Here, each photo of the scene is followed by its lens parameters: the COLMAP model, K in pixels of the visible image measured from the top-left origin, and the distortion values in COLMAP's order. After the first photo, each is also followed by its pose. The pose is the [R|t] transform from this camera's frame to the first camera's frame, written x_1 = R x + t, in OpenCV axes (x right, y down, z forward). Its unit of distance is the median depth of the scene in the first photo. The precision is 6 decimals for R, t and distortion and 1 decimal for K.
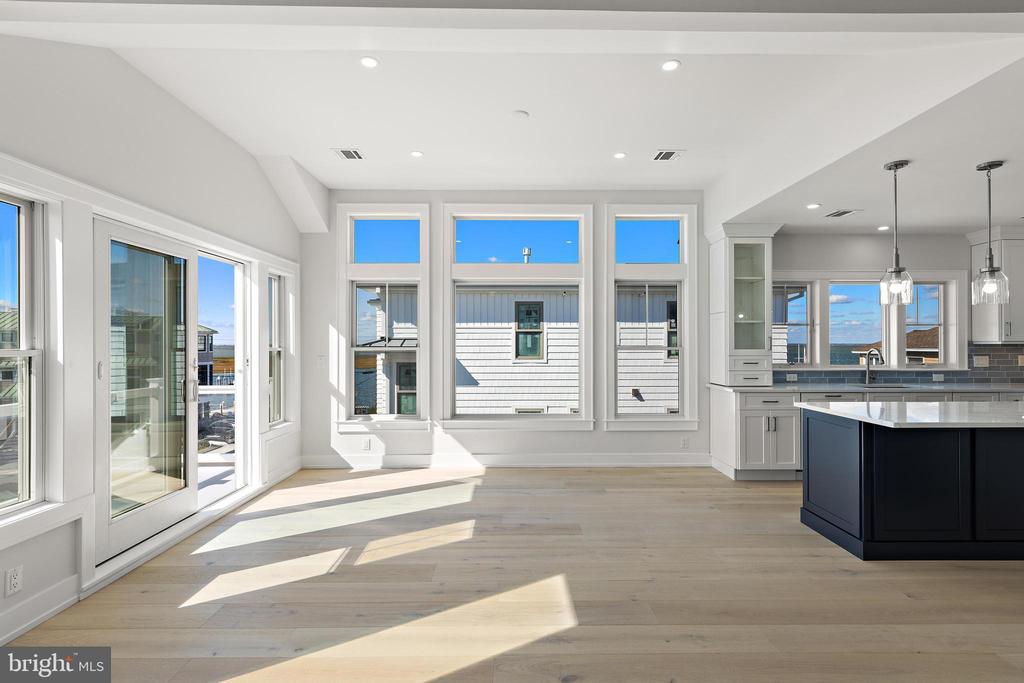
lens RADIAL K [[487.3, 0, 517.4], [0, 487.3, 342.5], [0, 0, 1]] dist [0.004895, 0.000060]
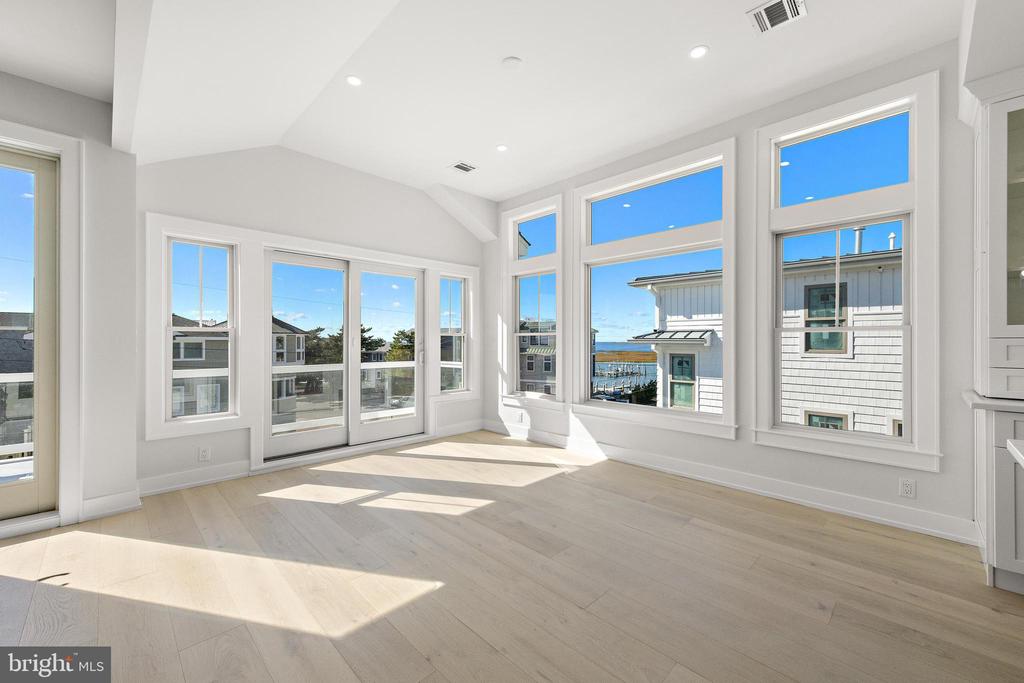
lens RADIAL K [[406.8, 0, 514.6], [0, 406.8, 339.9], [0, 0, 1]] dist [0.005722, 0.000118]
pose [[0.699085, -0.000331, -0.715039, 0.368178], [0.000530, 1.000000, 0.000055, 0.027337], [0.715038, -0.000417, 0.699085, 0.324575]]
